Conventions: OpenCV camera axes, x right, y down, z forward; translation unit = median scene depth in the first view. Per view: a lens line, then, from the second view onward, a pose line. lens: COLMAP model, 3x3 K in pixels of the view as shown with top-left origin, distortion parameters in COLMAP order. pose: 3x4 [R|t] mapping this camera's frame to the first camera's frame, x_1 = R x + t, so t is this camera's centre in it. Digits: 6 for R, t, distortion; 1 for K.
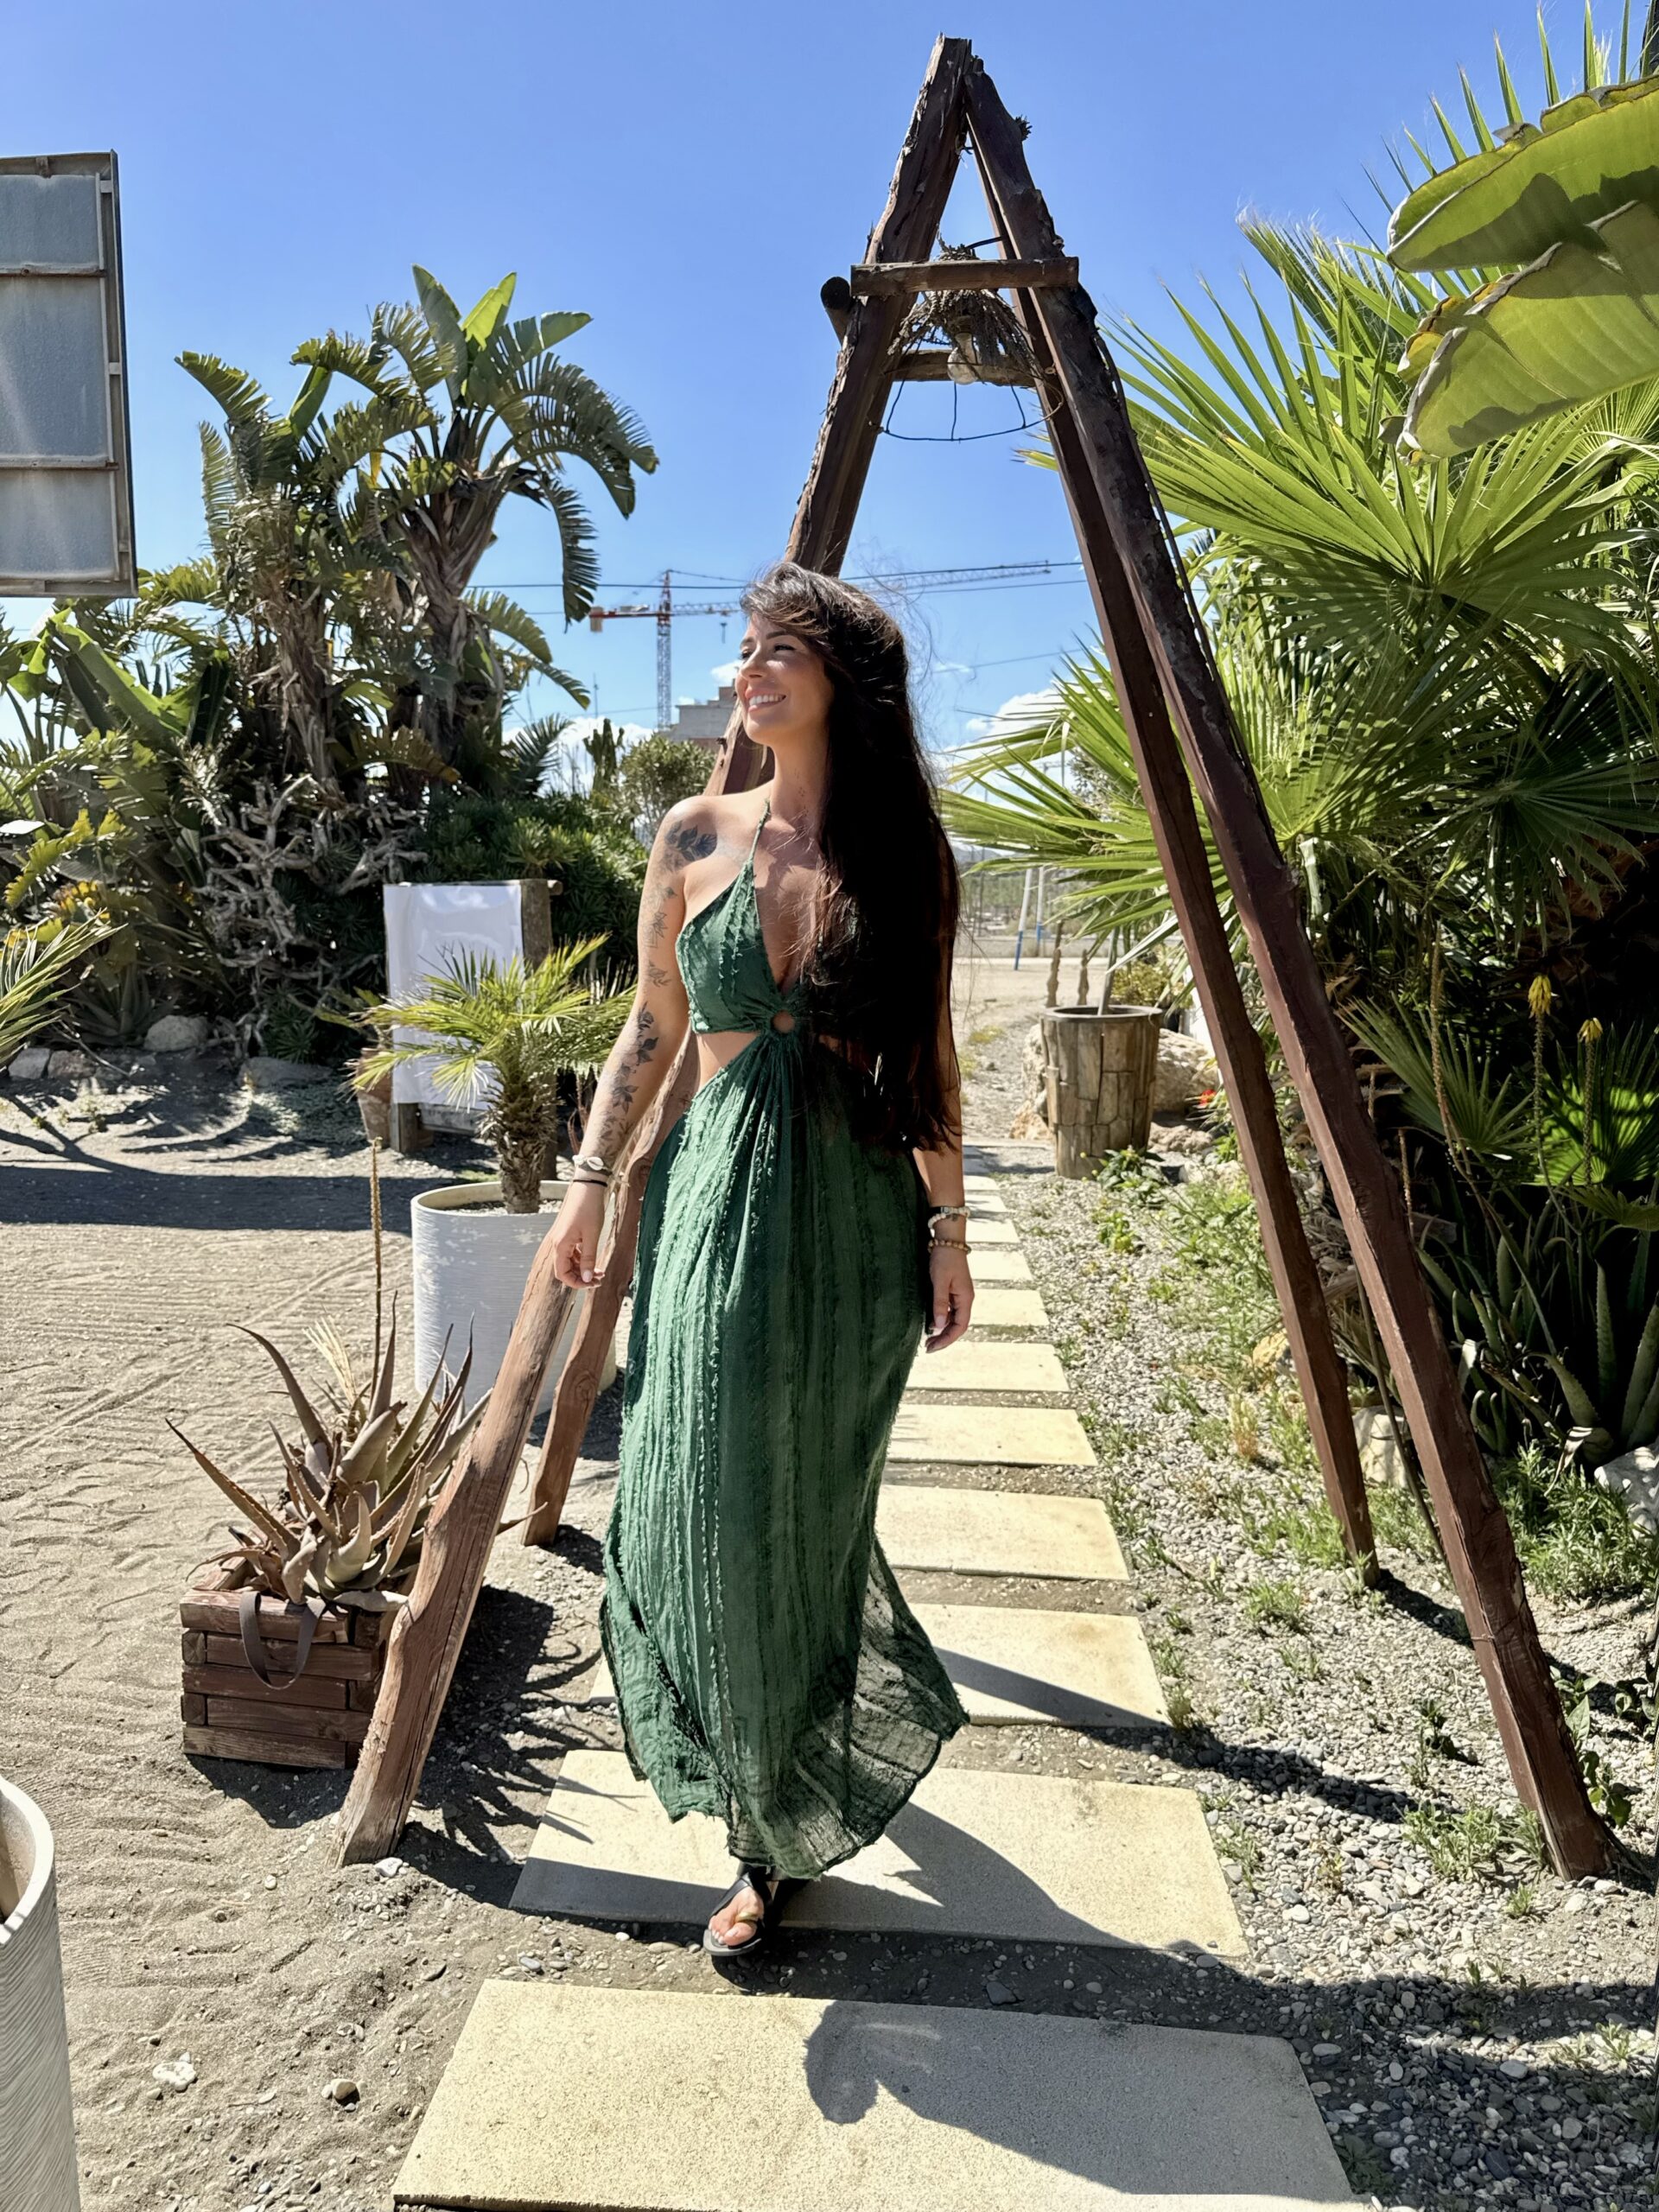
lens RADIAL K [[1493.2, 0, 812.8], [0, 1493.2, 1109.3], [0, 0, 1]] dist [-0.020903, 0.002452]
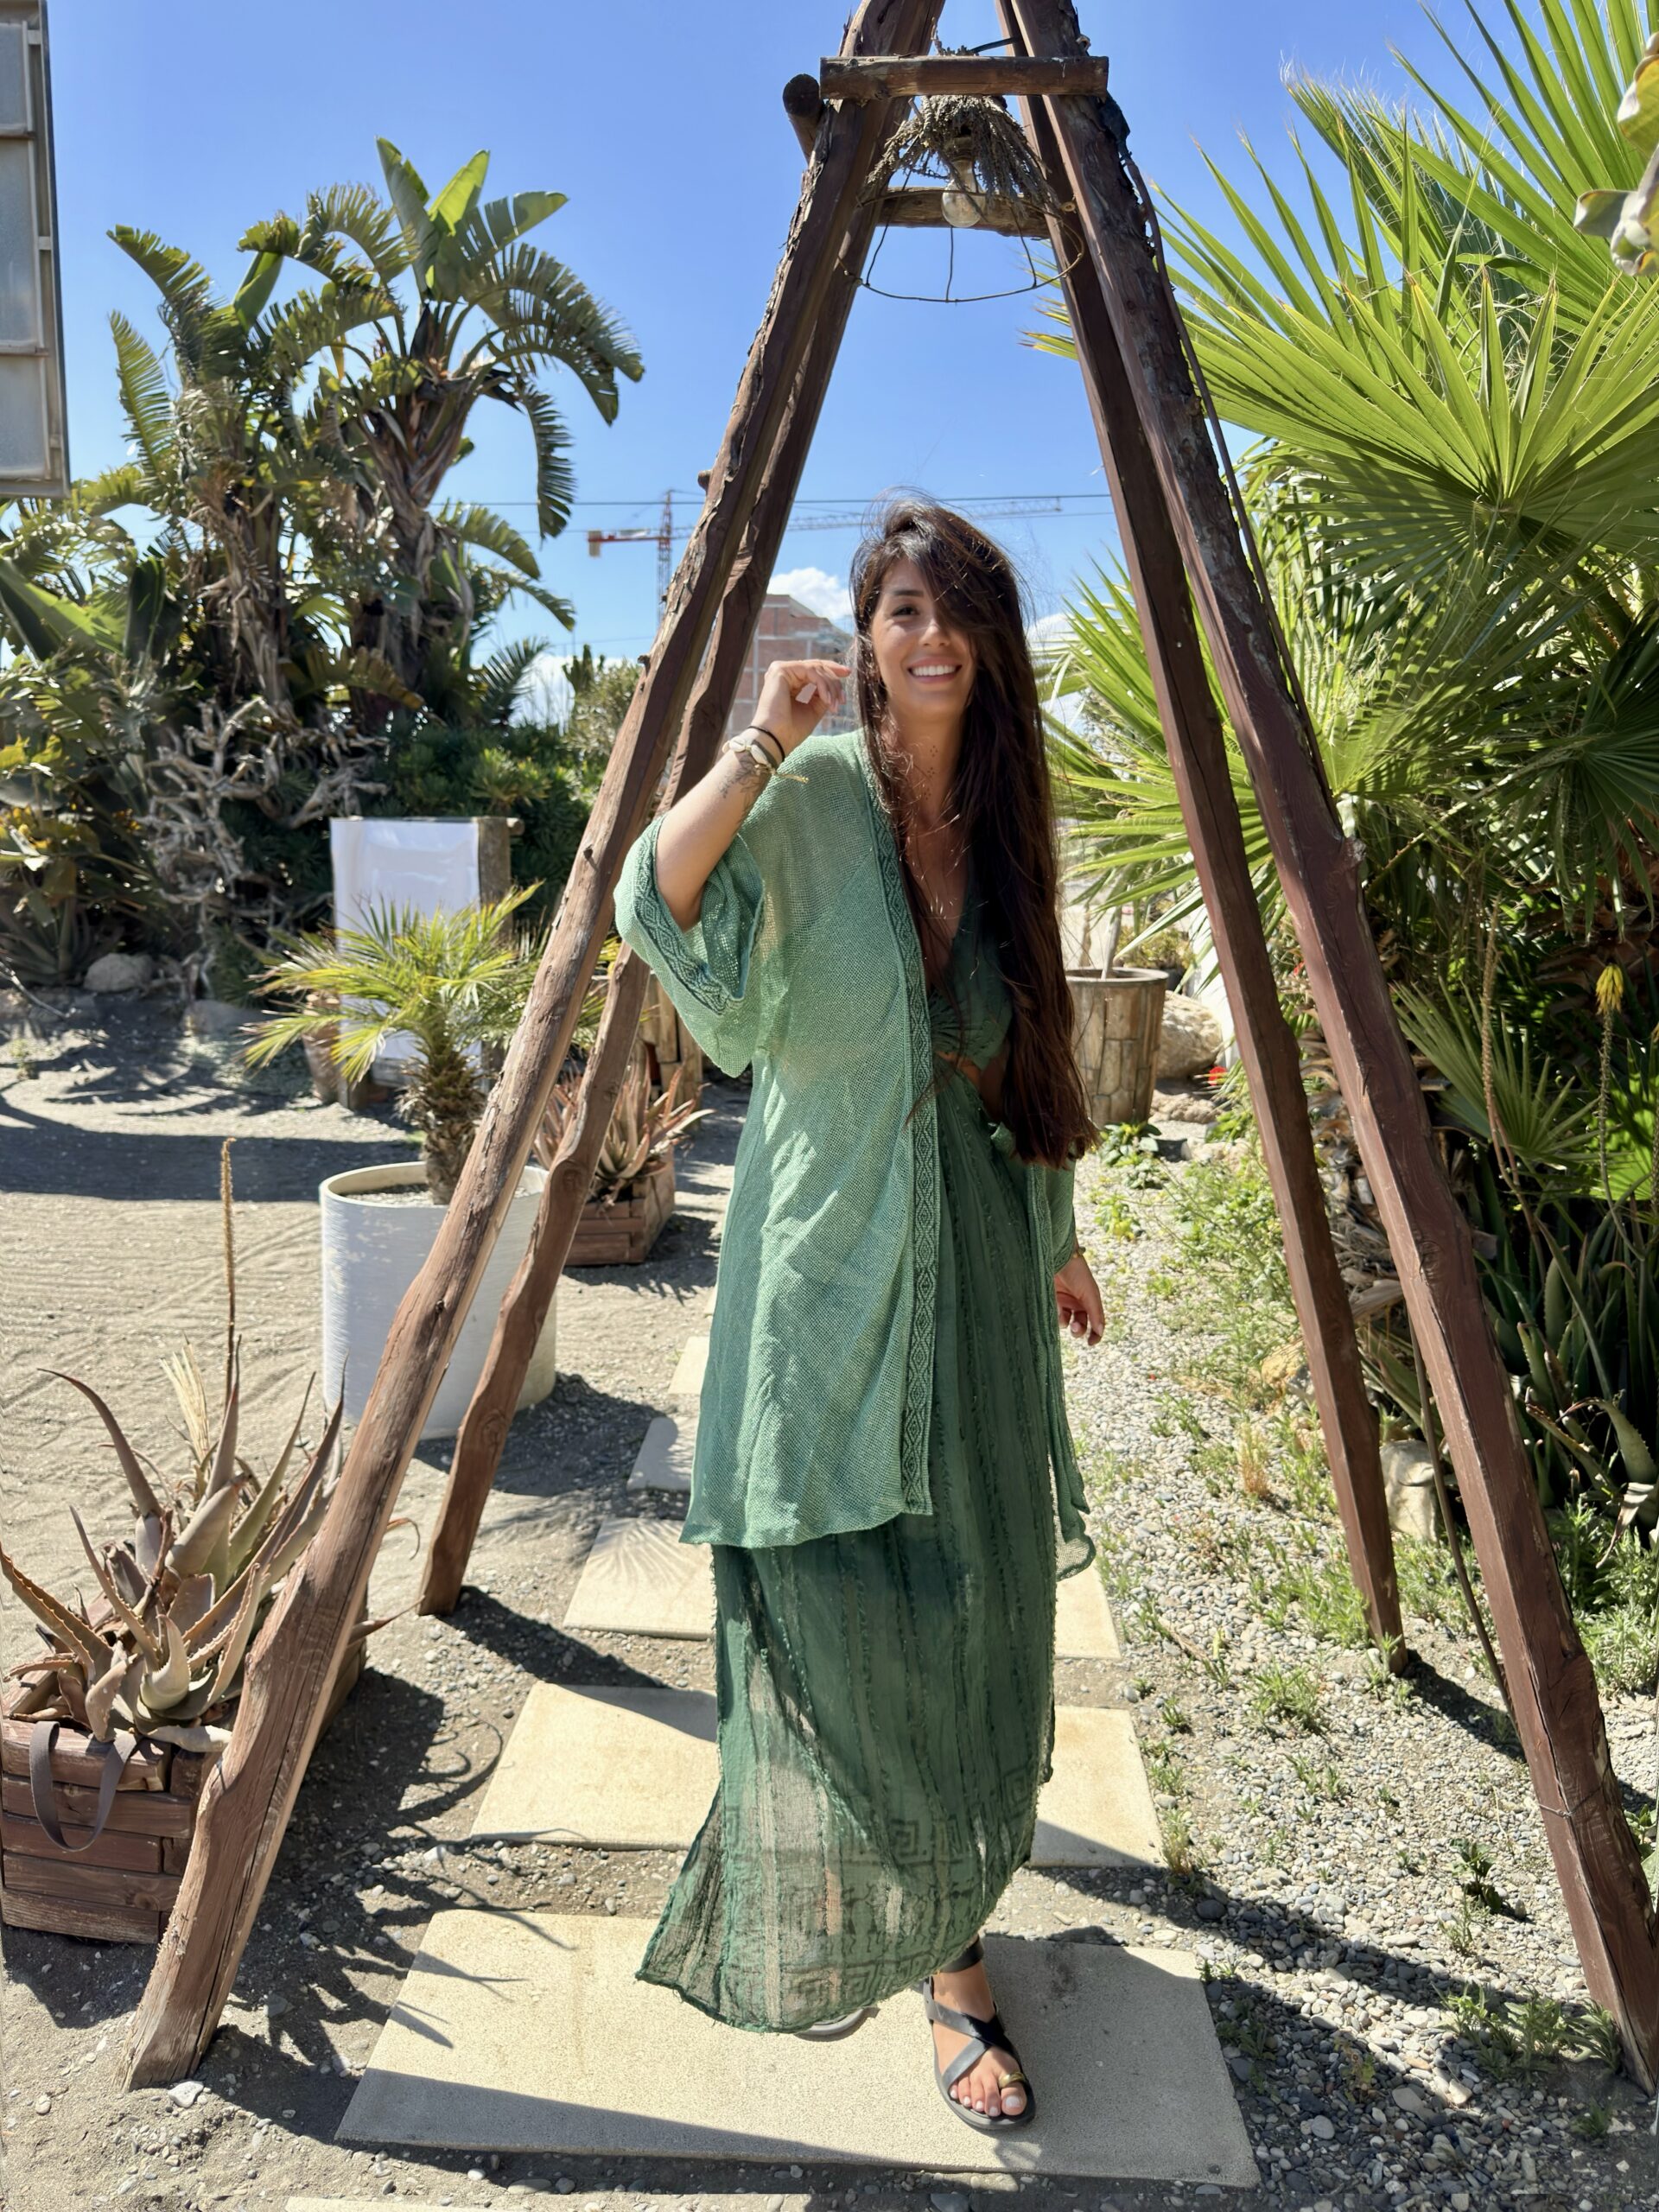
lens RADIAL K [[1493.2, 0, 830.5], [0, 1493.2, 1119.6], [0, 0, 1]] dist [-0.020903, 0.002452]
pose [[0.999684, 0.019361, 0.016027, 0.018788], [-0.020110, 0.998645, 0.047988, -0.029139], [-0.015076, -0.048295, 0.998719, 0.121551]]
